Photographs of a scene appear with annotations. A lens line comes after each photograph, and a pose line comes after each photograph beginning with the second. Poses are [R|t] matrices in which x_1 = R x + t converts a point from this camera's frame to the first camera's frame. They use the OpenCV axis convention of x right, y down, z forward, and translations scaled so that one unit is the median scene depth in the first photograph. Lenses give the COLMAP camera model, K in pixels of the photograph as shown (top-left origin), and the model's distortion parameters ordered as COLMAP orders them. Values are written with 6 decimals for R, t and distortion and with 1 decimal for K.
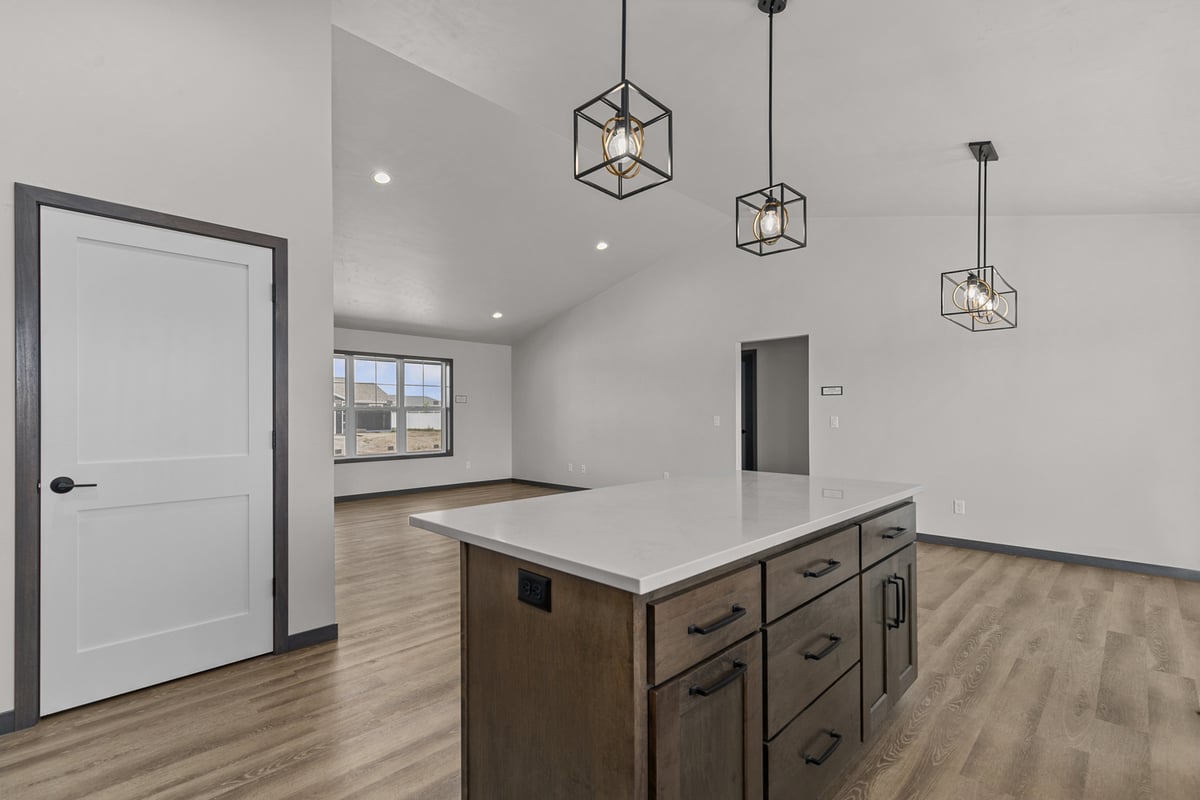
lens RADIAL K [[534.3, 0, 600.2], [0, 534.3, 414.4], [0, 0, 1]] dist [0.002653, 0.000268]
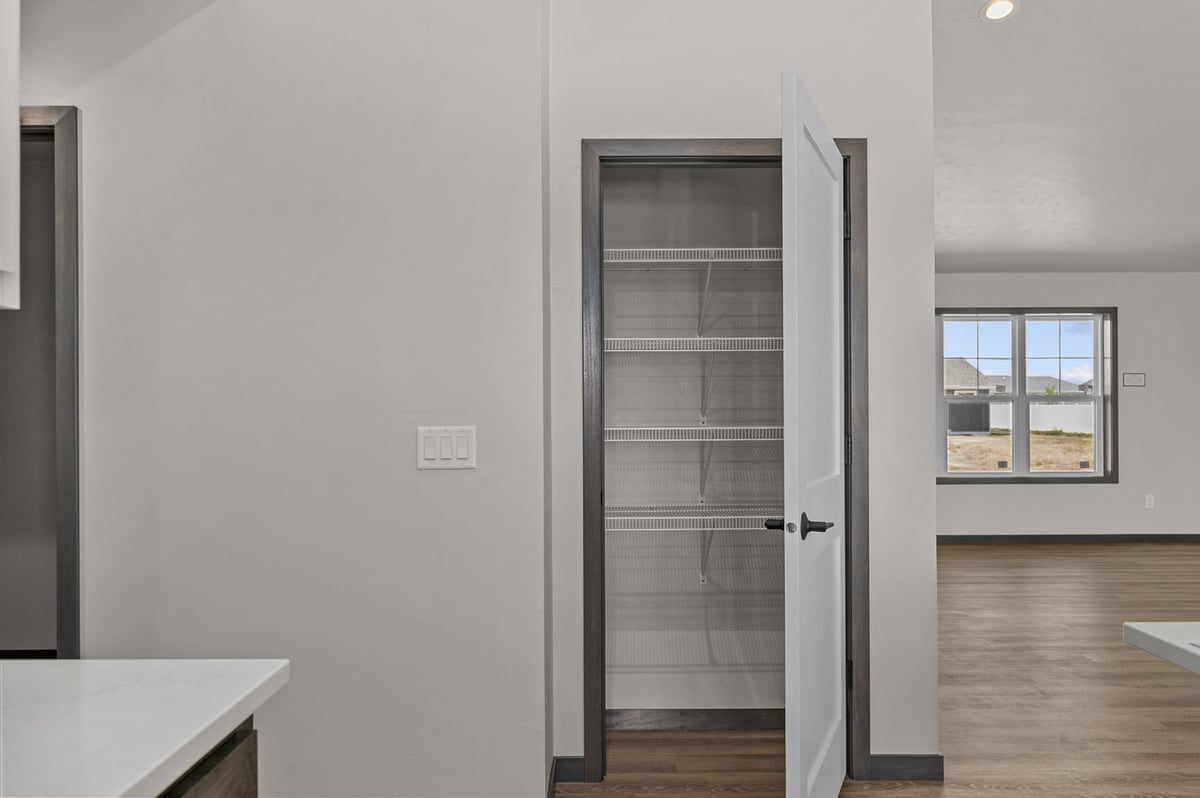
lens RADIAL K [[701.8, 0, 600.0], [0, 701.8, 399.0], [0, 0, 1]] dist [-0.022158, -0.000270]
pose [[0.696108, -0.006811, -0.717905, -0.144504], [0.003544, 0.999975, -0.006051, -0.006863], [0.717928, 0.001668, 0.696115, 0.129668]]
